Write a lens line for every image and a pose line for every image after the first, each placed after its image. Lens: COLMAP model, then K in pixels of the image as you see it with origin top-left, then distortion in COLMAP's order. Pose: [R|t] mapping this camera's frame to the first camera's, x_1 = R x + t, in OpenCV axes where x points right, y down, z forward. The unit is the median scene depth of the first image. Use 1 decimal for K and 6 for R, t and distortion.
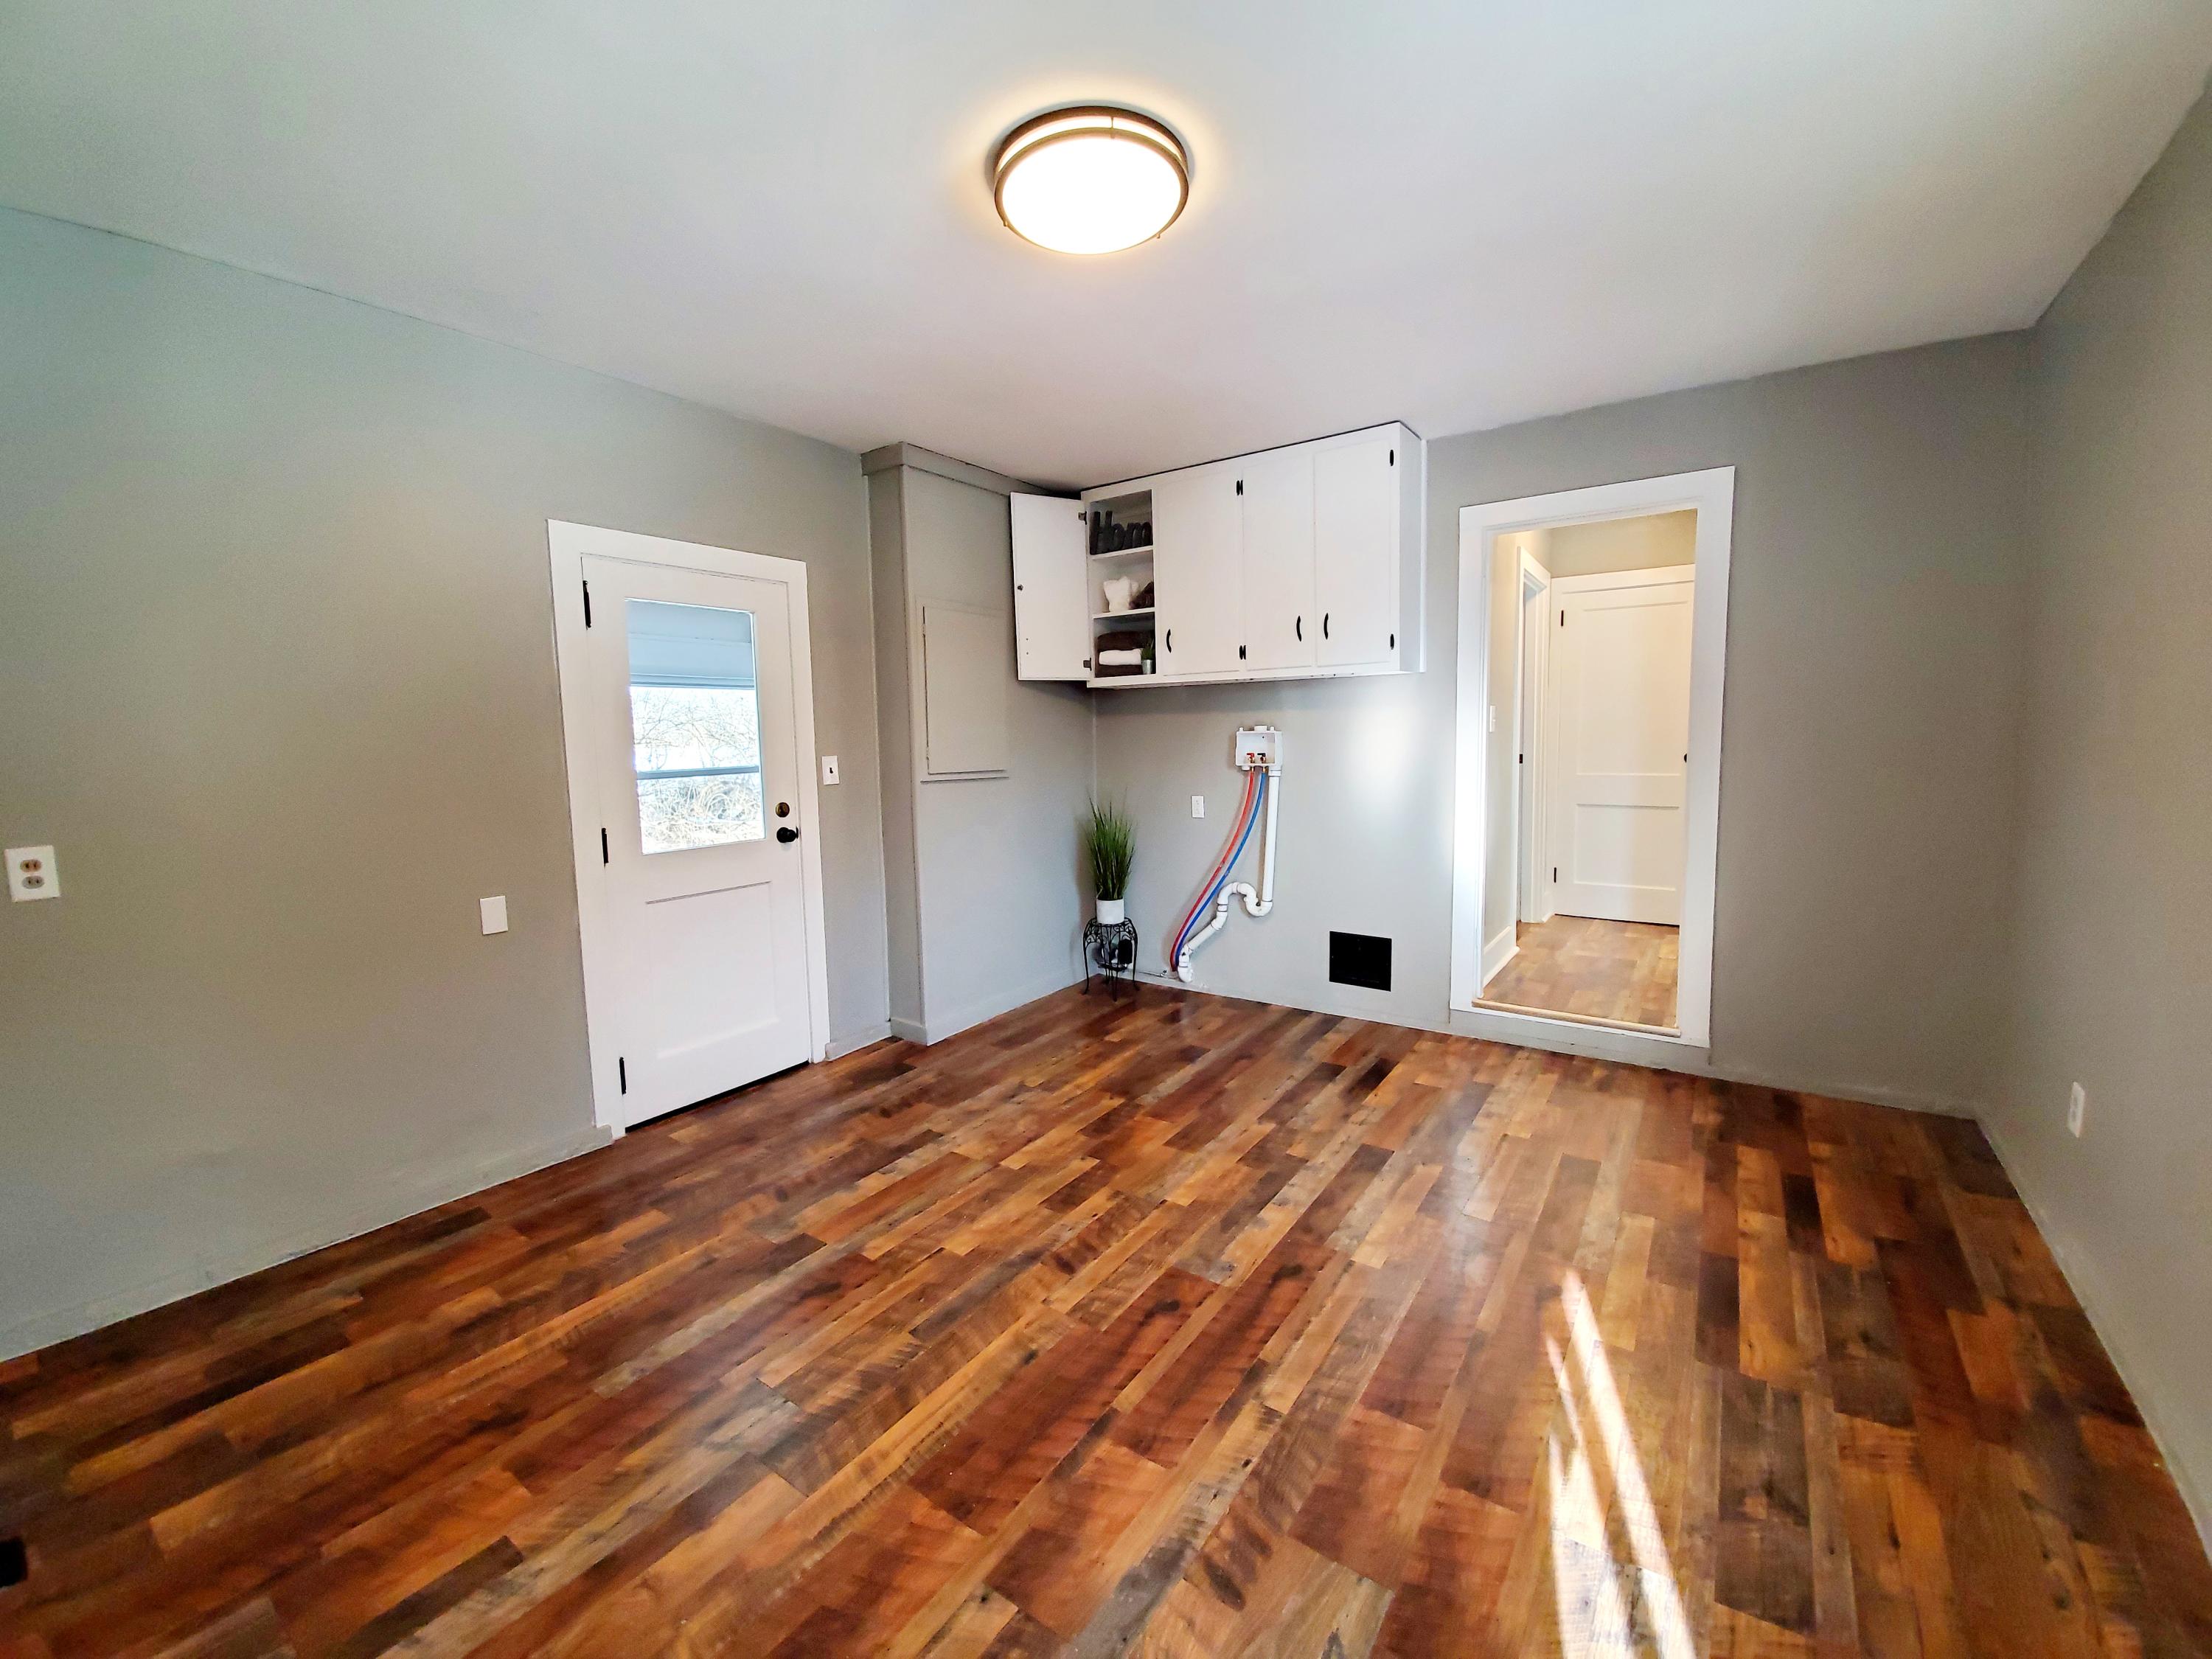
lens RADIAL K [[891.1, 0, 1121.4], [0, 891.1, 823.6], [0, 0, 1]] dist [-0.016369, -0.000460]
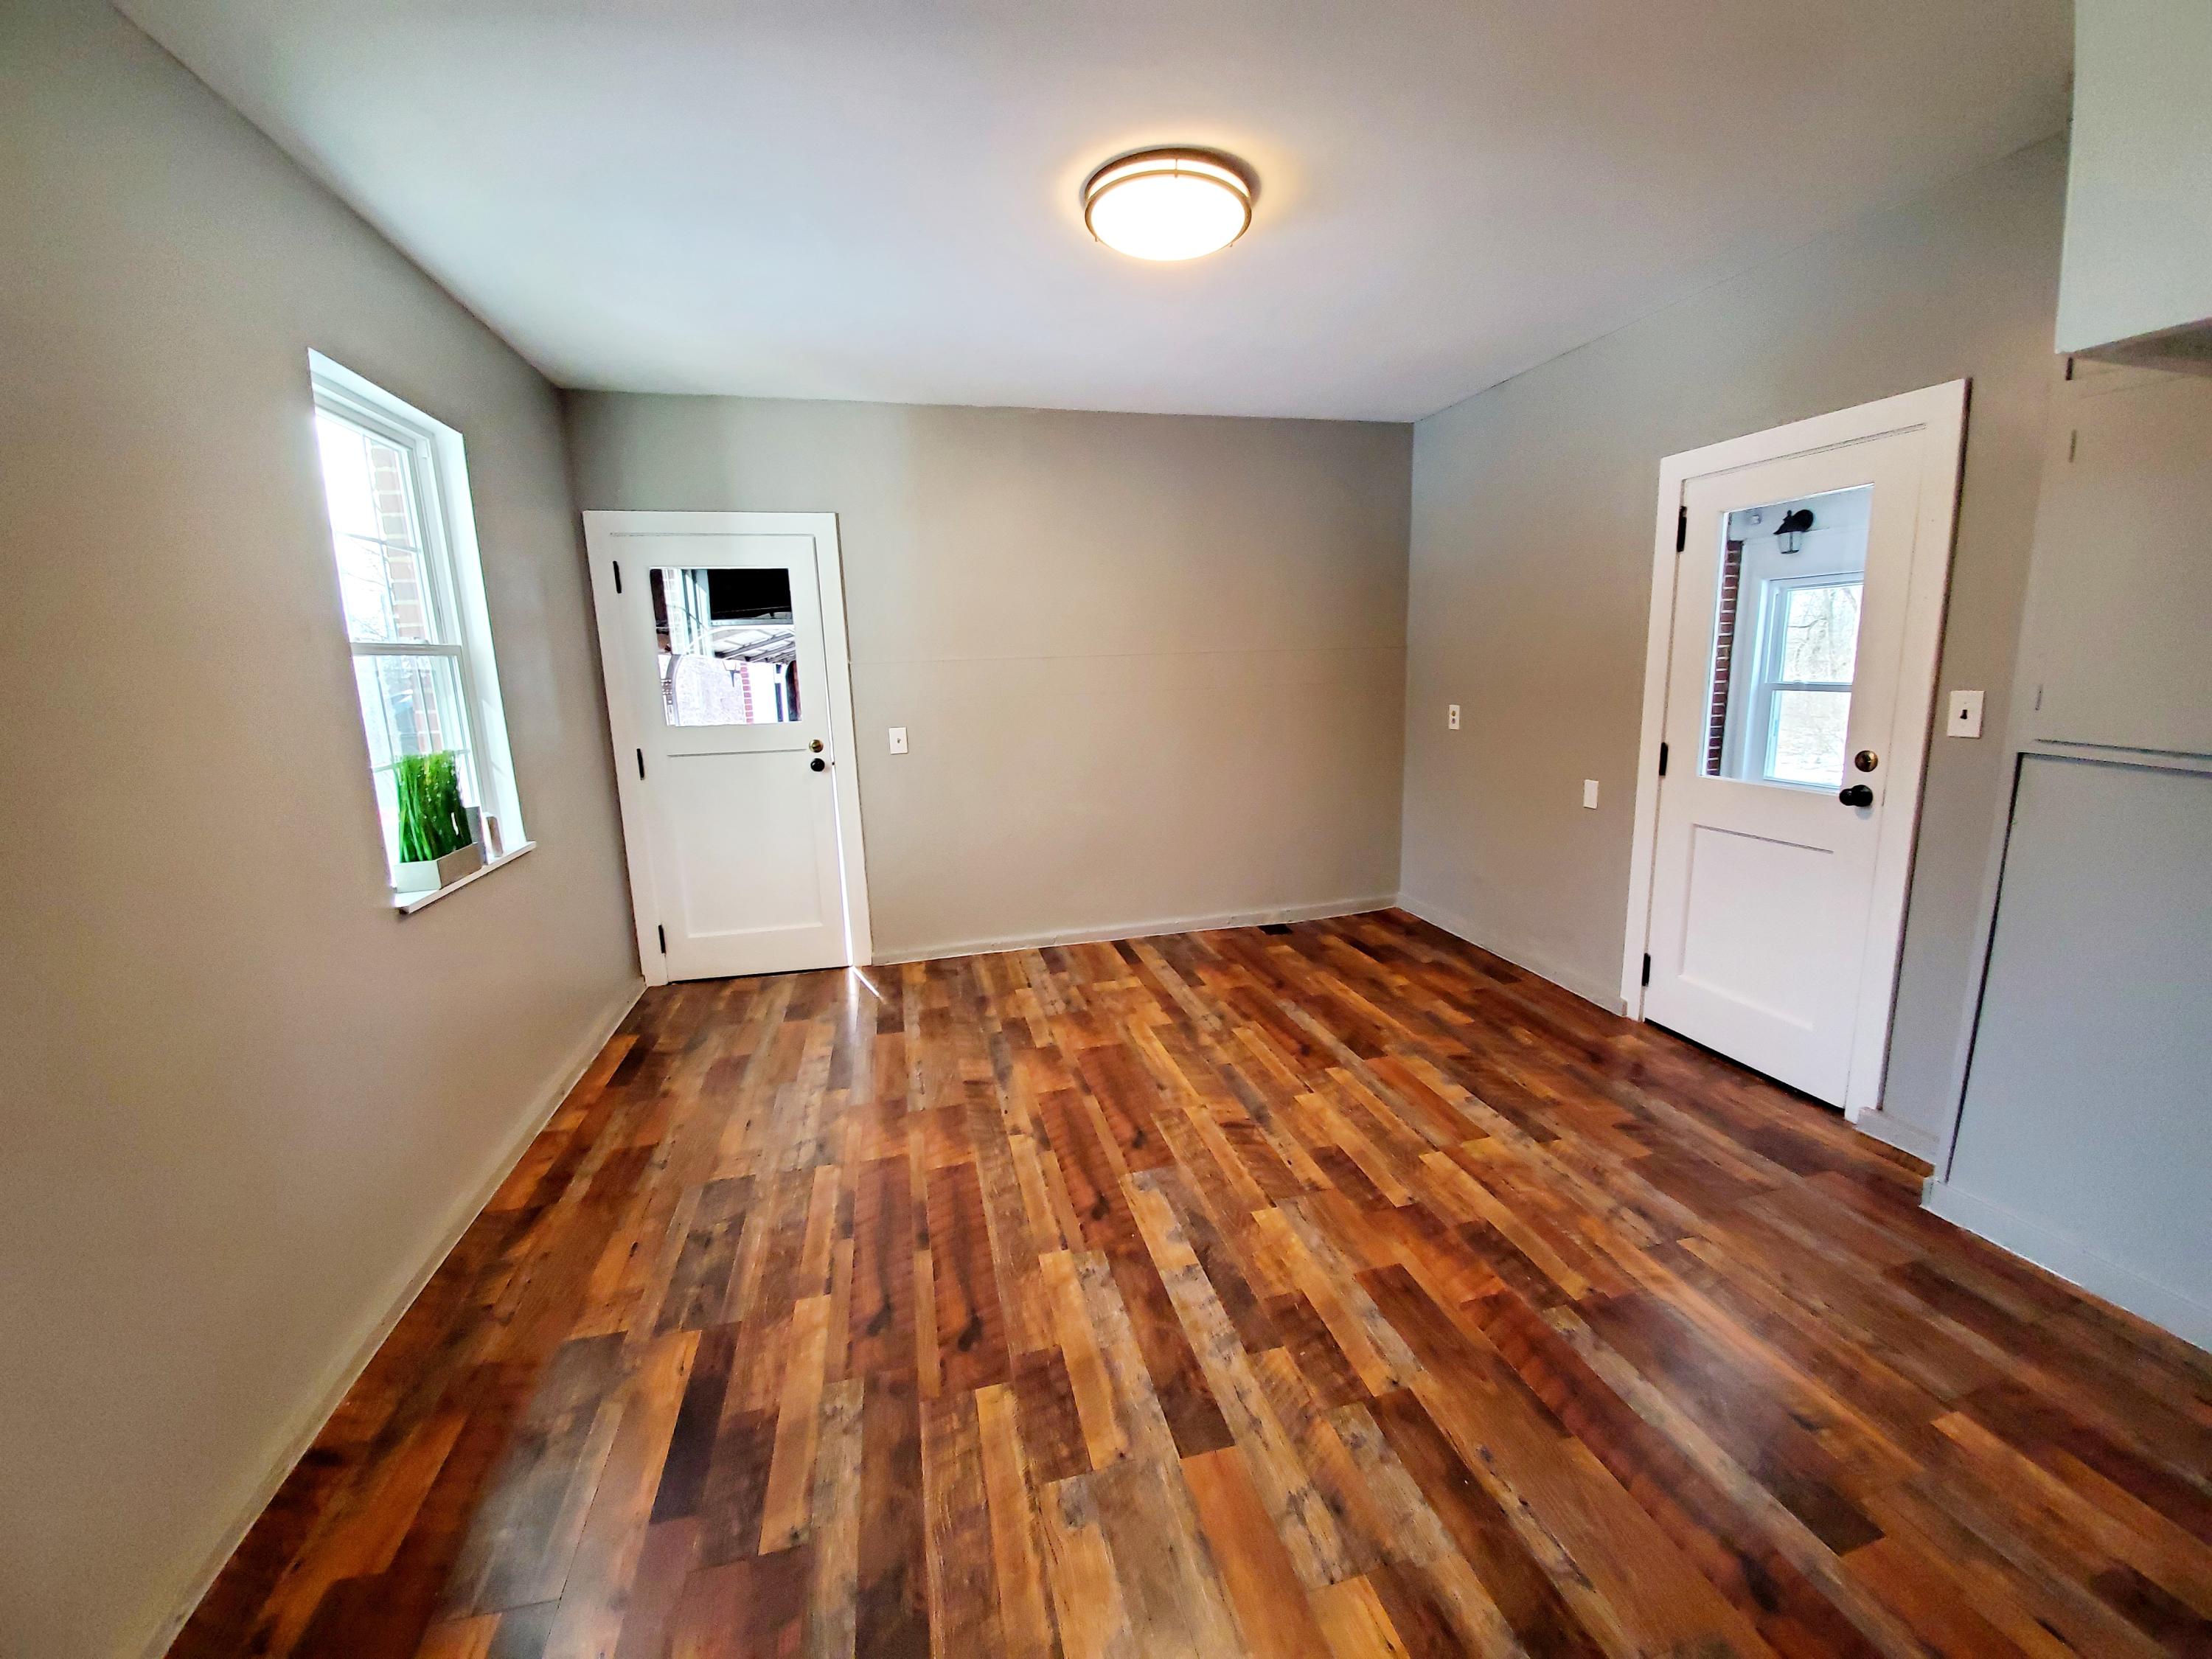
lens RADIAL K [[891.1, 0, 1121.4], [0, 891.1, 823.6], [0, 0, 1]] dist [-0.016369, -0.000460]
pose [[-0.663652, 0.175208, -0.727234, 0.781003], [-0.031880, 0.964675, 0.261506, -0.192450], [0.747362, 0.196733, -0.634623, 1.455446]]
